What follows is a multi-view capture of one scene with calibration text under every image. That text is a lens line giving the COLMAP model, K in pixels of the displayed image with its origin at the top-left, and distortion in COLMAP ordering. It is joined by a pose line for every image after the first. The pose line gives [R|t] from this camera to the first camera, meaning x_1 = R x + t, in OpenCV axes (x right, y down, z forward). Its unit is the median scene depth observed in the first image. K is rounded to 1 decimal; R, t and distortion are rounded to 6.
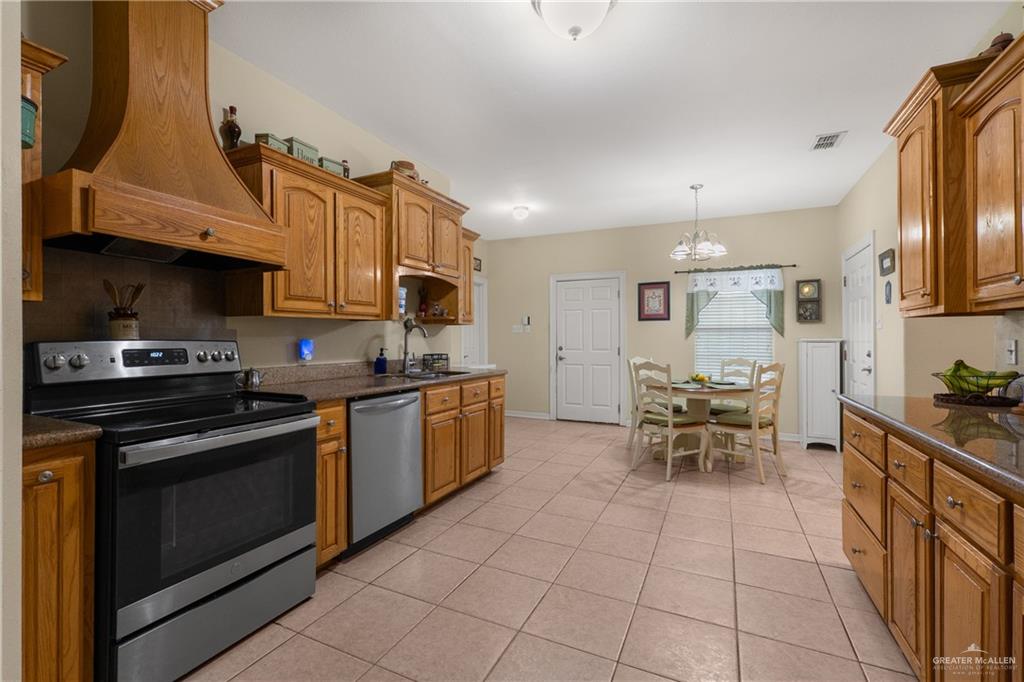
lens RADIAL K [[444.1, 0, 511.3], [0, 444.1, 339.9], [0, 0, 1]] dist [0.000061, -0.000048]
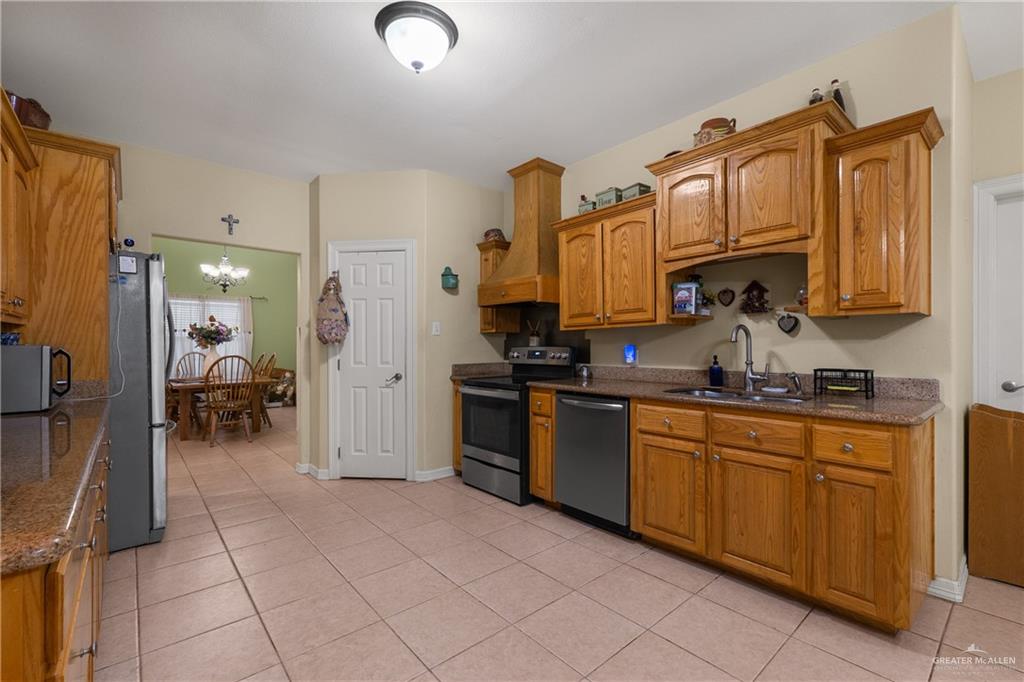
lens RADIAL K [[444.1, 0, 511.8], [0, 444.1, 343.9], [0, 0, 1]] dist [0.000061, -0.000048]
pose [[-0.398031, -0.004771, -0.917360, 0.741136], [-0.001324, 0.999988, -0.004626, 0.001584], [0.917371, -0.000627, -0.398032, 1.152563]]
